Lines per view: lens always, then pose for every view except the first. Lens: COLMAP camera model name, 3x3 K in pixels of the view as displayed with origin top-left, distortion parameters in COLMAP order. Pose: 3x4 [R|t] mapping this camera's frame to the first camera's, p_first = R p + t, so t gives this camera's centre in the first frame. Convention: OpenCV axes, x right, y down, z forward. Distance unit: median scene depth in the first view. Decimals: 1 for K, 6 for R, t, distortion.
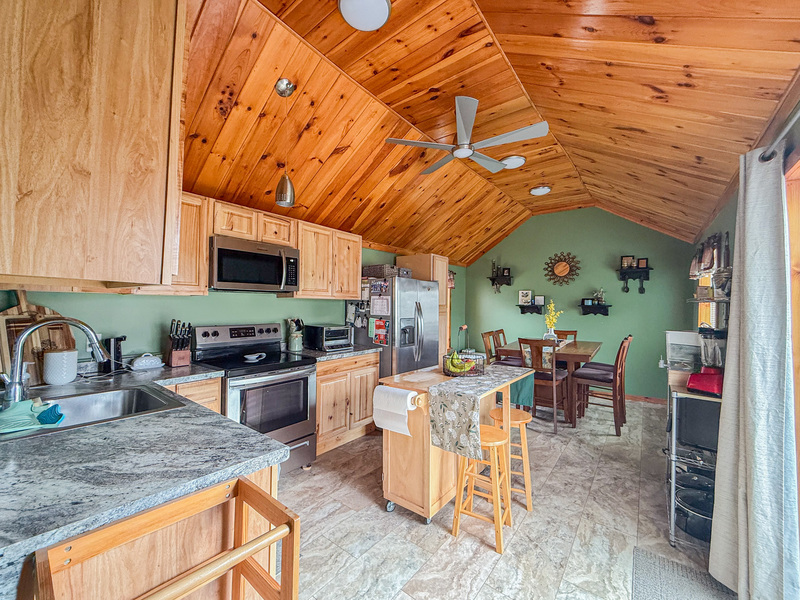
lens RADIAL K [[319.6, 0, 400.0], [0, 319.6, 301.0], [0, 0, 1]] dist [0.000746, 0.000321]
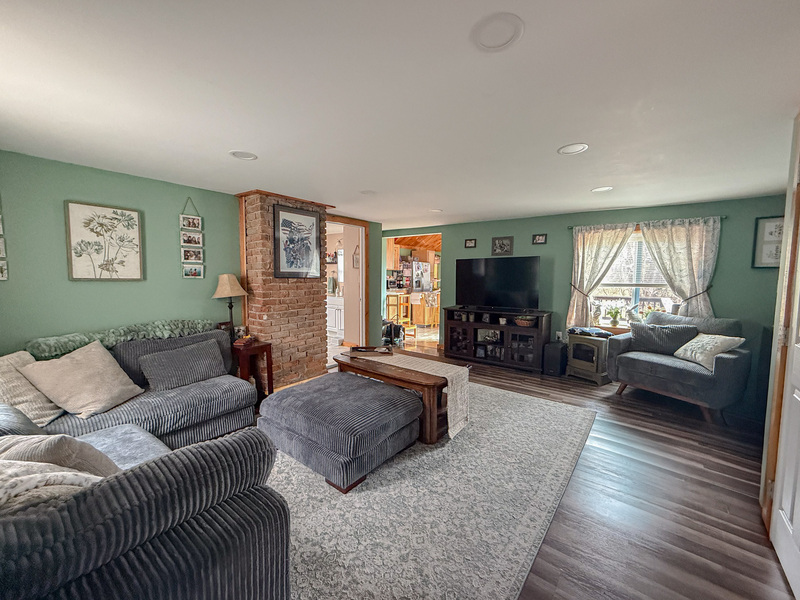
lens RADIAL K [[319.6, 0, 399.8], [0, 319.6, 296.7], [0, 0, 1]] dist [0.000746, 0.000321]
pose [[0.999904, -0.012559, -0.005778, -0.109928], [0.013065, 0.995102, 0.097982, -0.044396], [0.004519, -0.098048, 0.995171, -1.602921]]
